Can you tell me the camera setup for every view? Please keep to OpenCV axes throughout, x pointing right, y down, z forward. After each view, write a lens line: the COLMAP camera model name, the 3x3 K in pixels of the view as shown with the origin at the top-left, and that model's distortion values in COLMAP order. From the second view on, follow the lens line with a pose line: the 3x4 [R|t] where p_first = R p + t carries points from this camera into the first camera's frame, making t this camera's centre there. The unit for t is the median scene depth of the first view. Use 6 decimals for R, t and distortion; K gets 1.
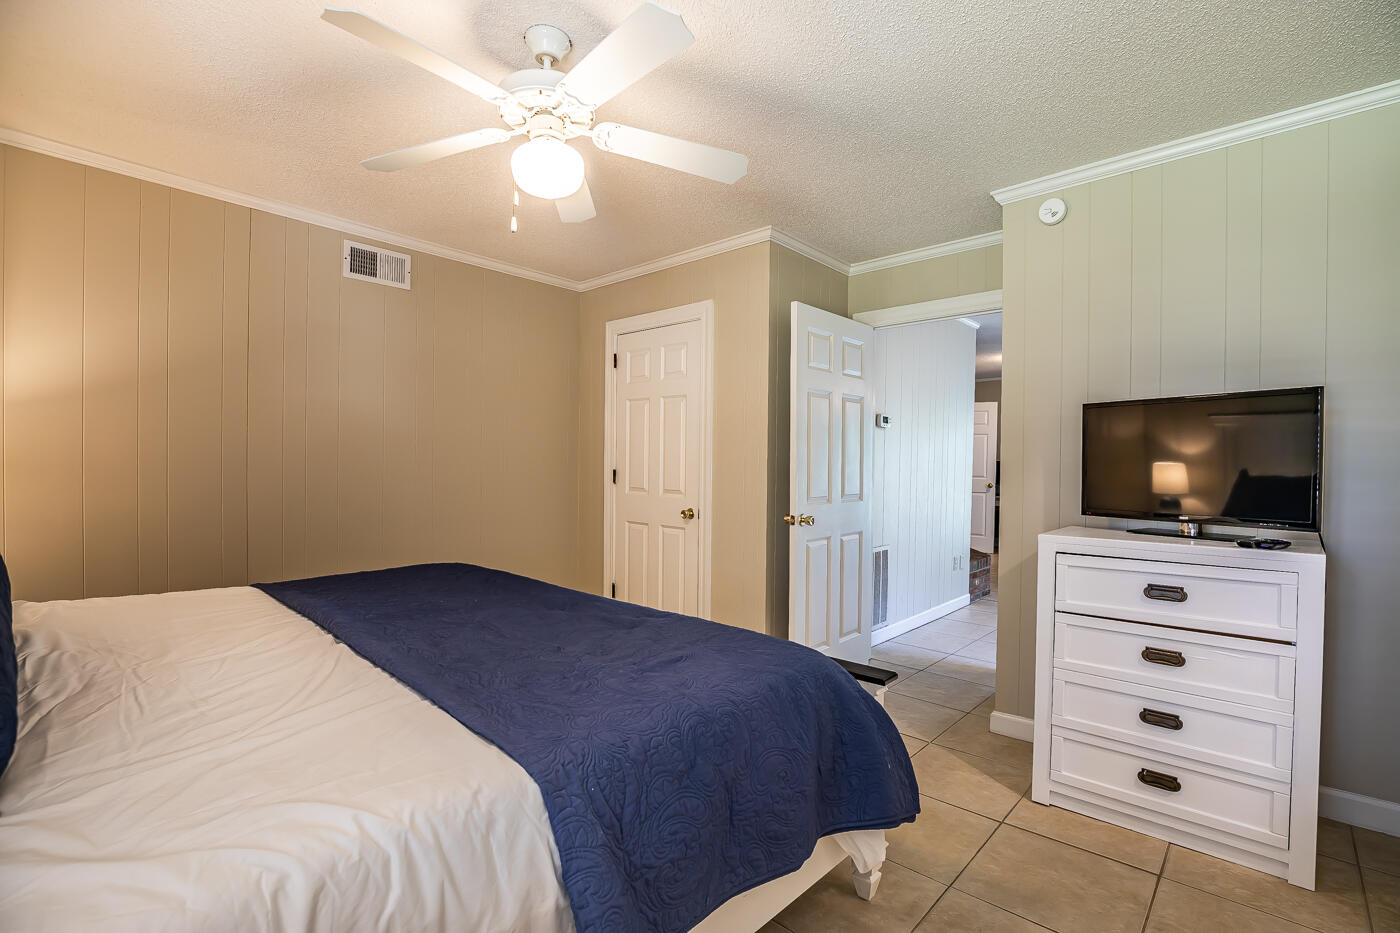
lens RADIAL K [[639.7, 0, 702.1], [0, 639.7, 470.3], [0, 0, 1]] dist [-0.018247, 0.001595]
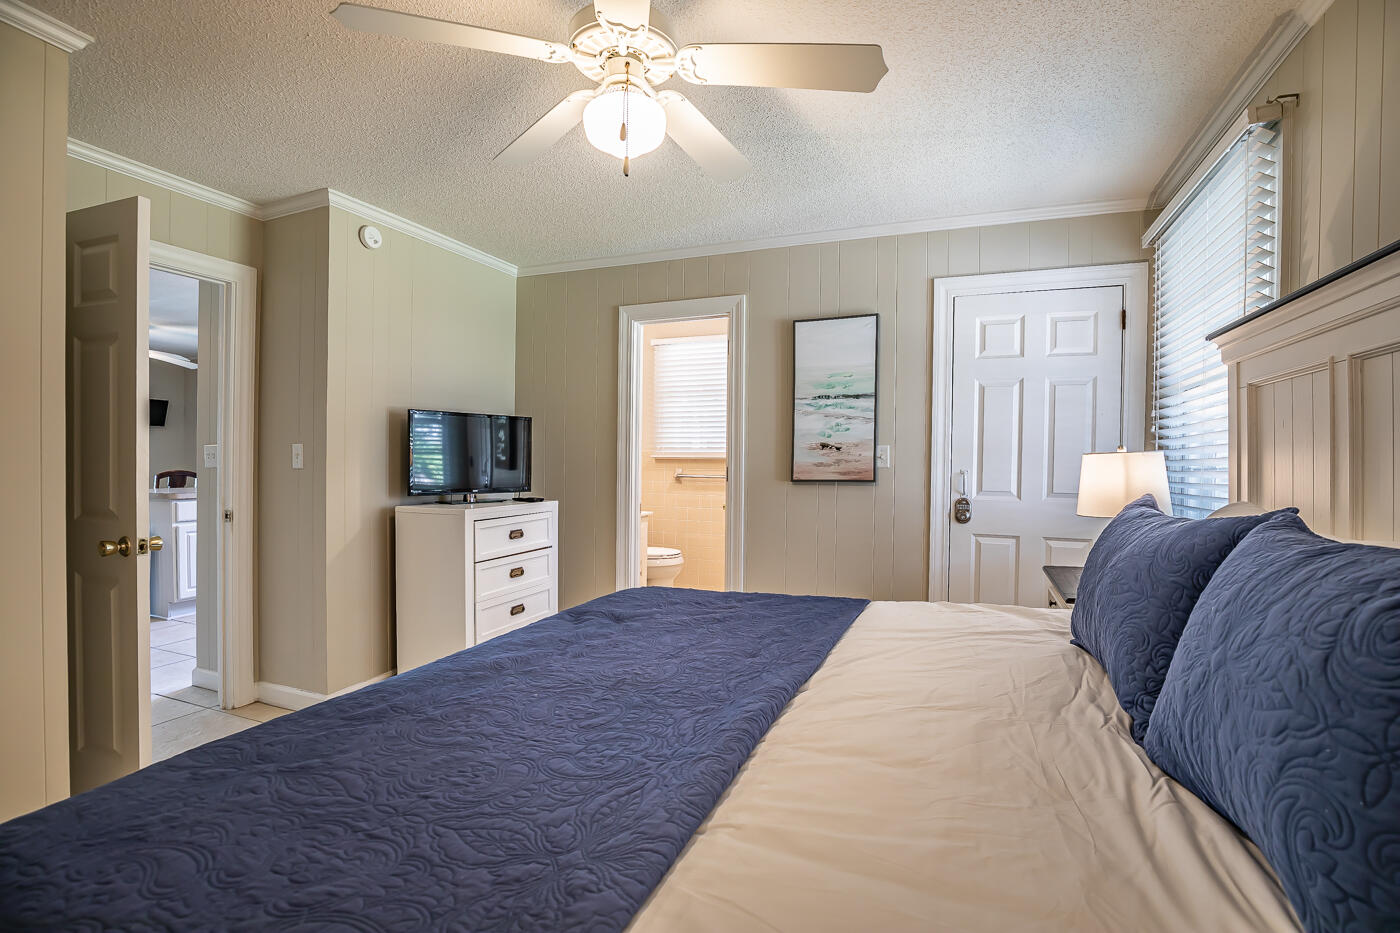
lens RADIAL K [[639.7, 0, 715.3], [0, 639.7, 469.5], [0, 0, 1]] dist [-0.018247, 0.001595]
pose [[-0.370068, -0.030686, 0.928498, -1.033265], [-0.010103, 0.999528, 0.029007, -0.032415], [-0.928950, 0.001354, -0.370204, 1.137805]]
